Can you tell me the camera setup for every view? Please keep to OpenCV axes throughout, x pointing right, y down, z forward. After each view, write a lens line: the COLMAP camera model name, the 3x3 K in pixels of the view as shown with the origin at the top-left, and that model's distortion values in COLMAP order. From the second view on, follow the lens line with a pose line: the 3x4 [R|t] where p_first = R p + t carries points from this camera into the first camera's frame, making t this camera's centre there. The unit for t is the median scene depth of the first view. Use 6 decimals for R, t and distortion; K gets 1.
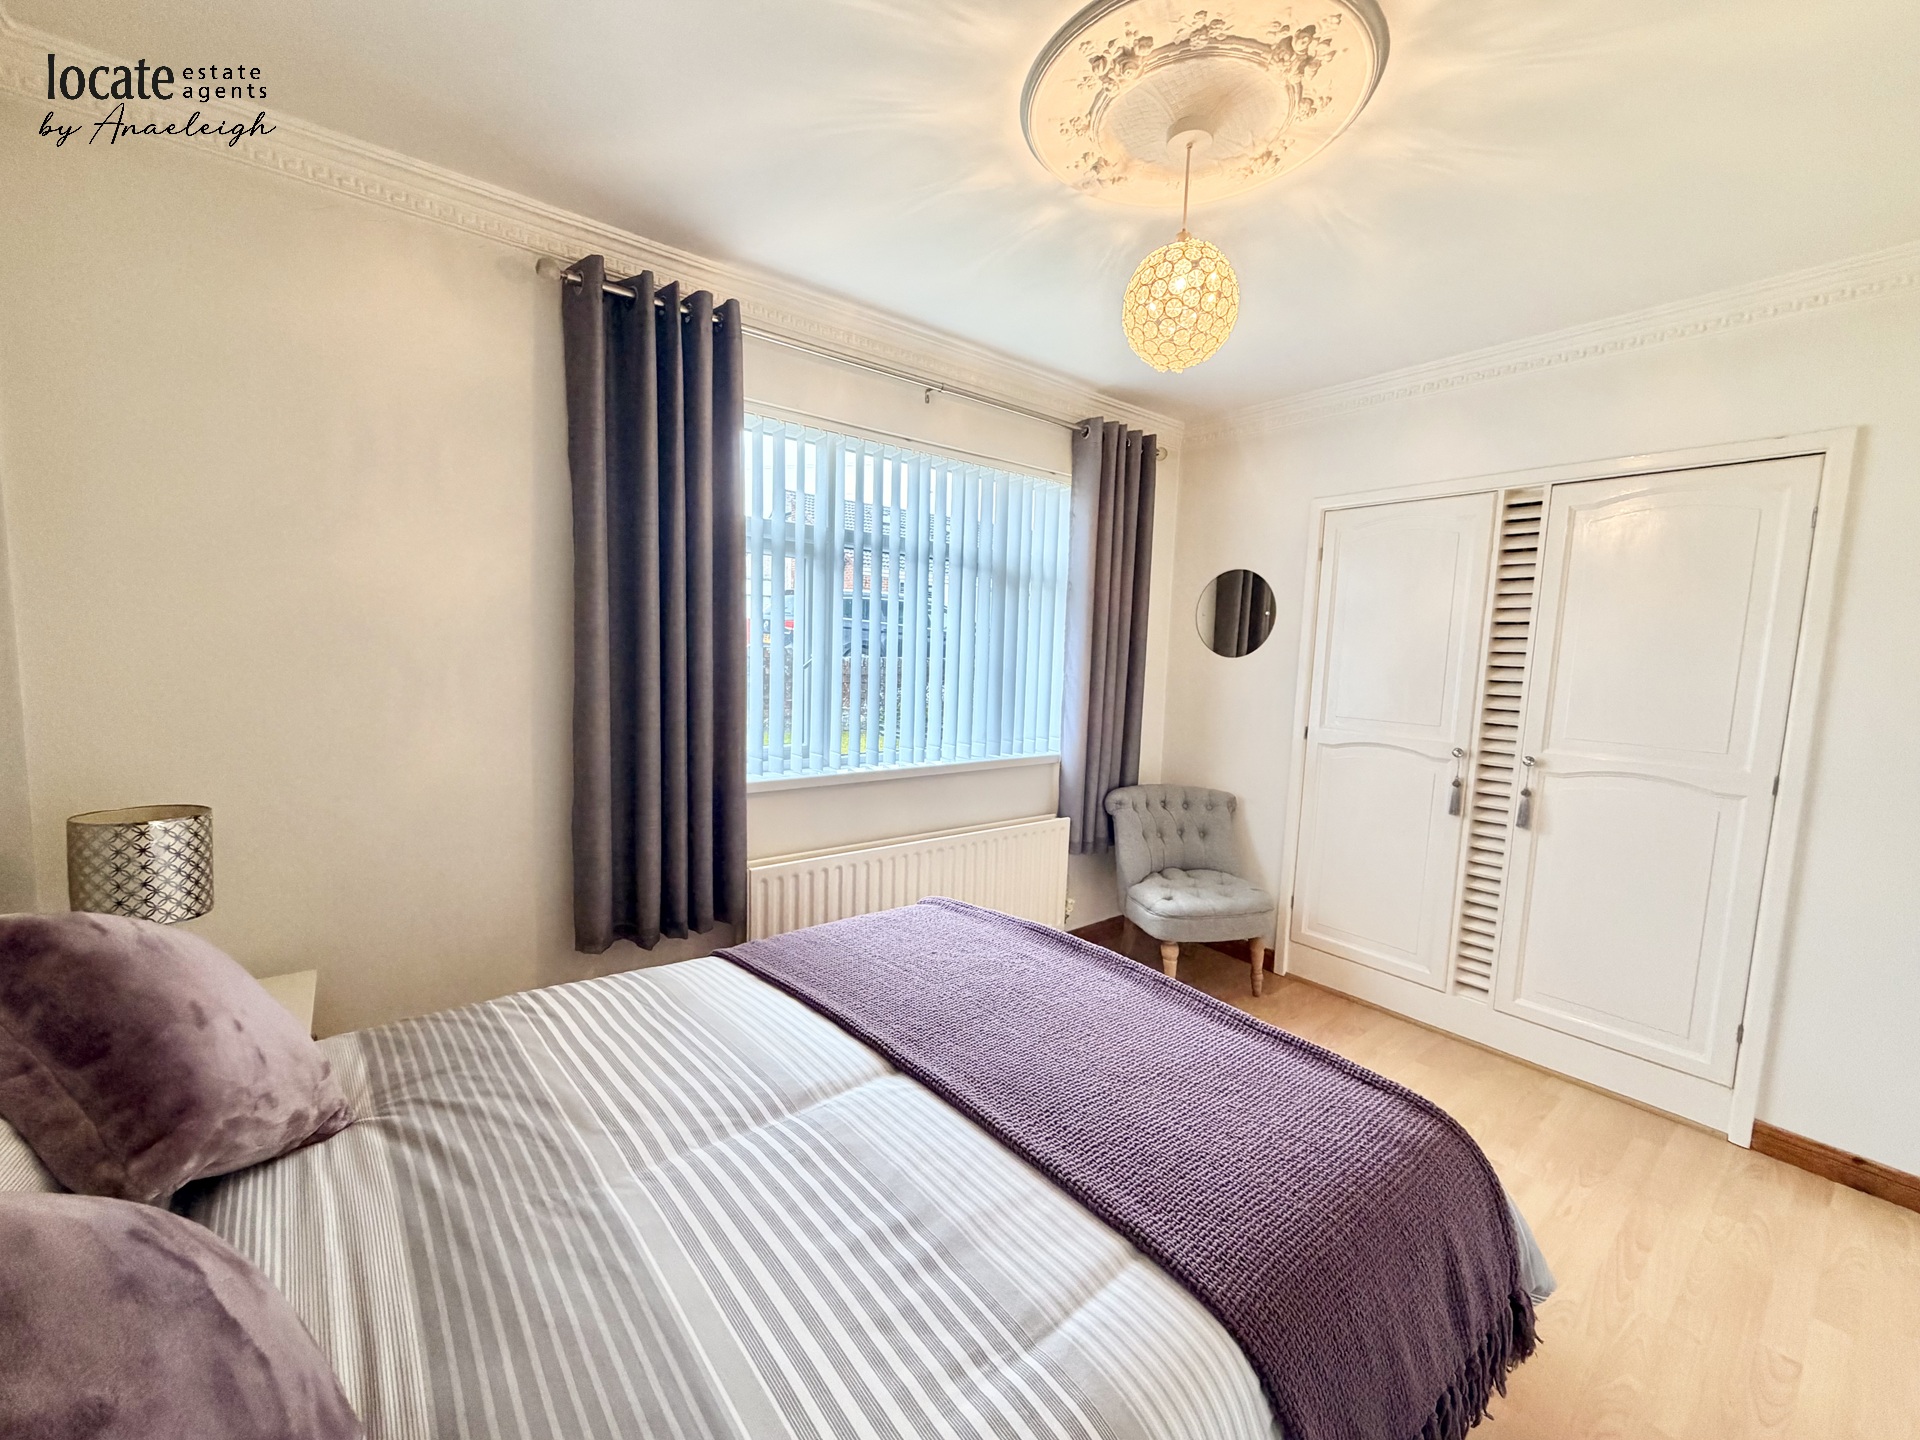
lens RADIAL K [[765.9, 0, 962.4], [0, 765.9, 718.6], [0, 0, 1]] dist [-0.001039, -0.000024]
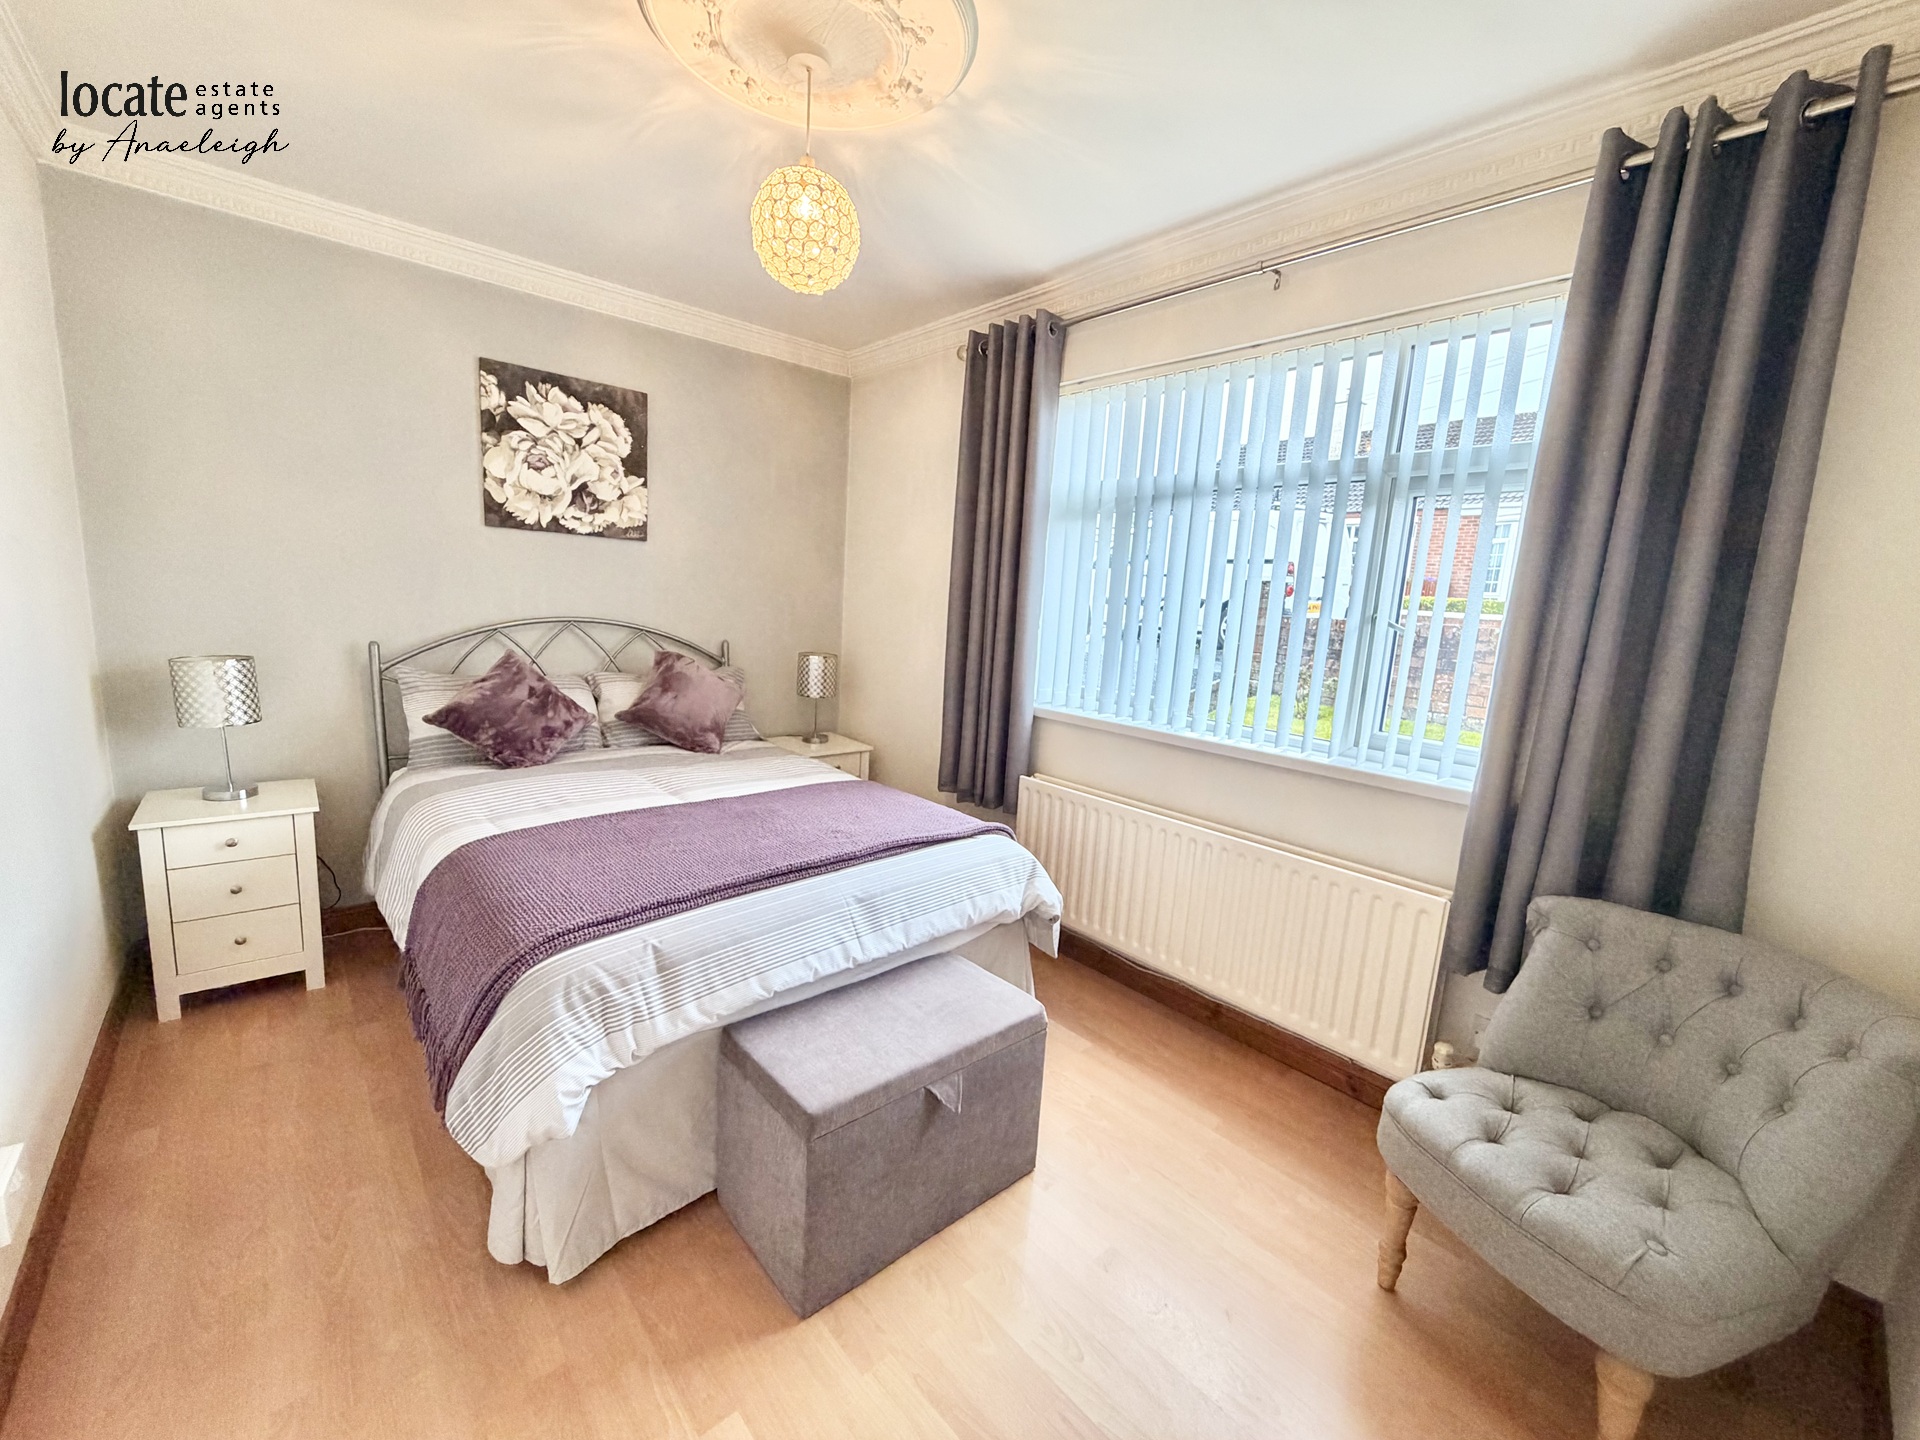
lens RADIAL K [[765.9, 0, 944.2], [0, 765.9, 722.5], [0, 0, 1]] dist [-0.001039, -0.000024]
pose [[0.045435, 0.136735, -0.989565, 0.907607], [-0.140513, 0.981615, 0.129185, -0.028805], [0.989036, 0.133177, 0.063813, 0.773665]]
